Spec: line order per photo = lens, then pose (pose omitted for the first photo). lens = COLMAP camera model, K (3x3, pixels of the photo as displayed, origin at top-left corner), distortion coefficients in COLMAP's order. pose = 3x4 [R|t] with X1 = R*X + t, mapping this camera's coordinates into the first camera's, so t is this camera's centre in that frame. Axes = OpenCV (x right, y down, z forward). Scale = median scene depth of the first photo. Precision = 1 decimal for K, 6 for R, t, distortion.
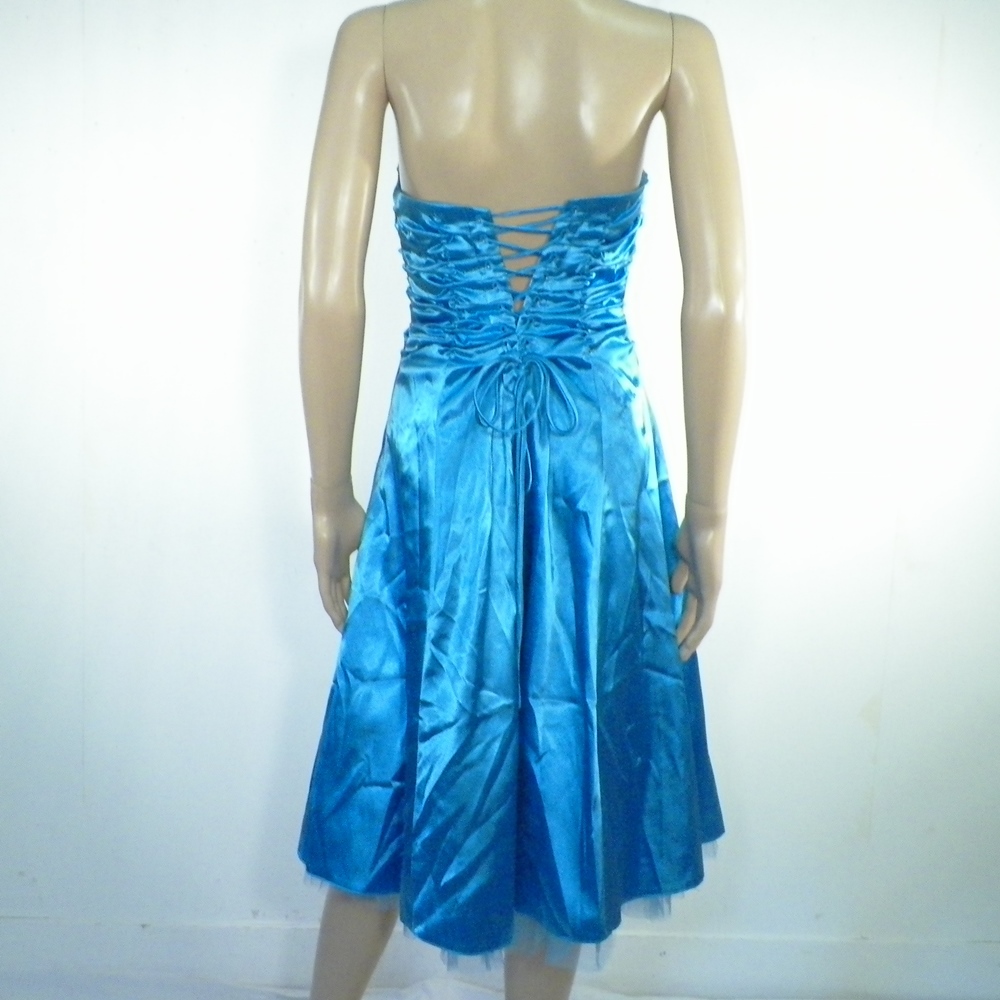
lens RADIAL K [[1239.5, 0, 500.0], [0, 1239.5, 500.0], [0, 0, 1]] dist [-0.000541, 0.016861]
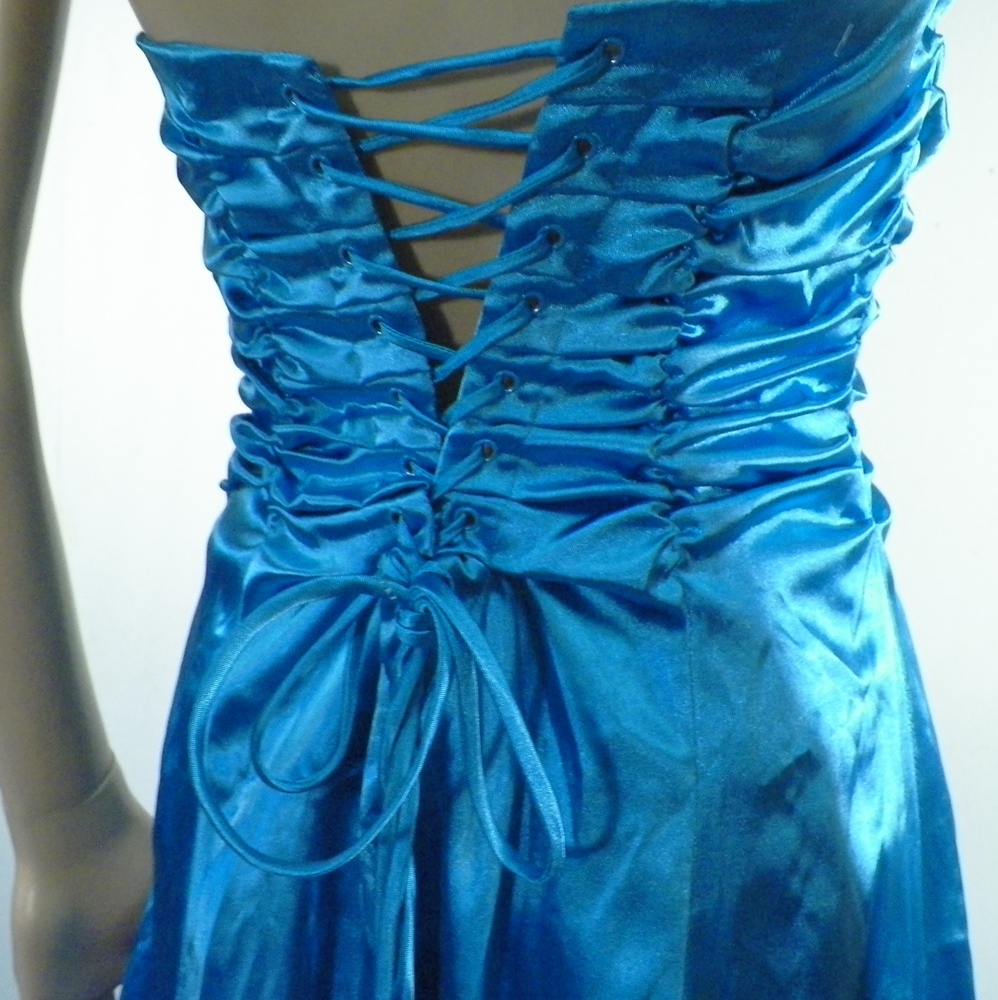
lens RADIAL K [[1239.5, 0, 499.0], [0, 1239.5, 500.0], [0, 0, 1]] dist [-0.000541, 0.016861]
pose [[0.938104, 0.095221, -0.333006, 0.128540], [-0.087754, 0.995439, 0.037431, -0.143964], [0.335052, -0.005892, 0.942181, 0.721132]]
